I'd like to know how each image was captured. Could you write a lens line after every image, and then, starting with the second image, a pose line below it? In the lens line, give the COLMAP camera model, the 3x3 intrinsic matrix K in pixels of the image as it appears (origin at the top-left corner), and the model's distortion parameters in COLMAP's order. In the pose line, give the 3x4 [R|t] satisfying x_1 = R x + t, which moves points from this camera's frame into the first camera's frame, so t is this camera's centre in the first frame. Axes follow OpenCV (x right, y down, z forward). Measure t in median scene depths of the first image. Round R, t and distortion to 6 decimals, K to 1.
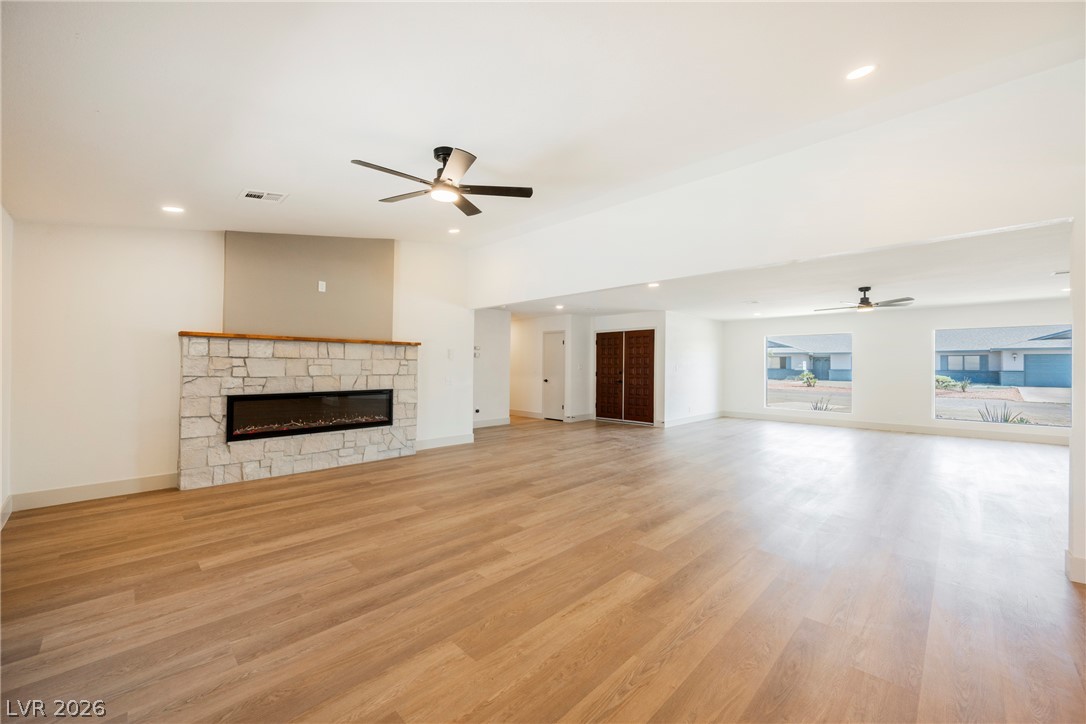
lens RADIAL K [[424.7, 0, 547.8], [0, 424.7, 360.8], [0, 0, 1]] dist [-0.000991, -0.001143]
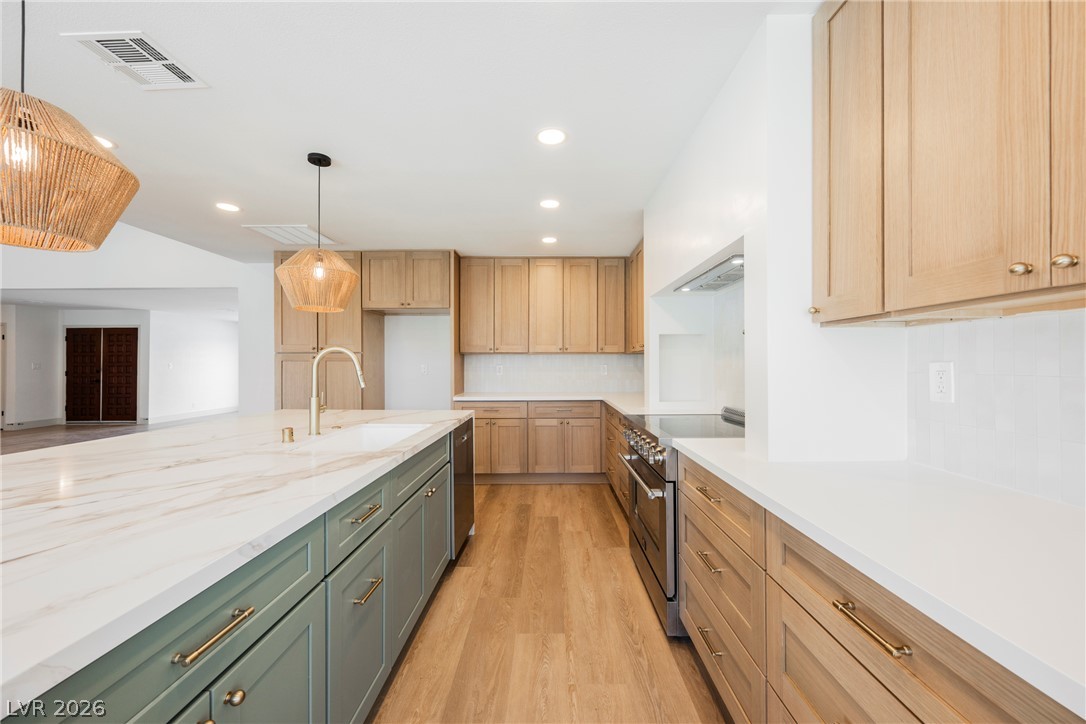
lens RADIAL K [[424.7, 0, 533.9], [0, 424.7, 361.7], [0, 0, 1]] dist [-0.000991, -0.001143]
pose [[0.720851, -0.004098, 0.693078, 0.449905], [-0.001299, 0.999973, 0.007264, -0.003711], [-0.693089, -0.006137, 0.720826, -0.733882]]
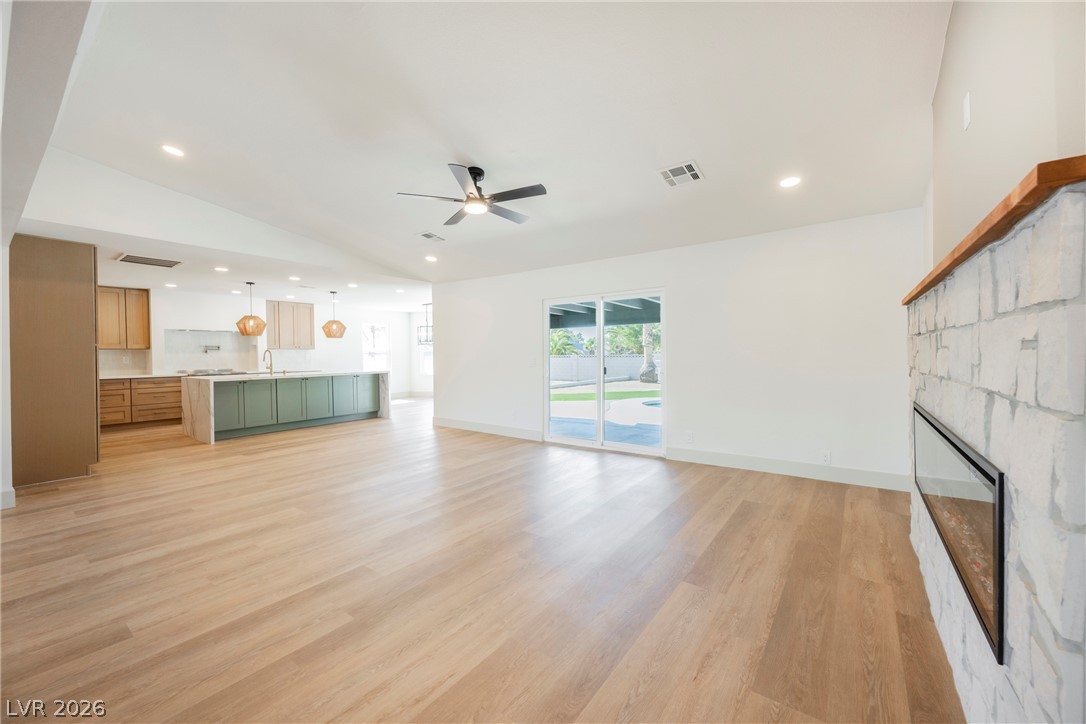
lens RADIAL K [[424.7, 0, 549.2], [0, 424.7, 363.0], [0, 0, 1]] dist [-0.000991, -0.001143]
pose [[-0.987434, 0.006965, -0.157880, -0.170785], [0.005051, 0.999909, 0.012522, 0.019627], [0.157953, 0.011567, -0.987379, 1.461930]]
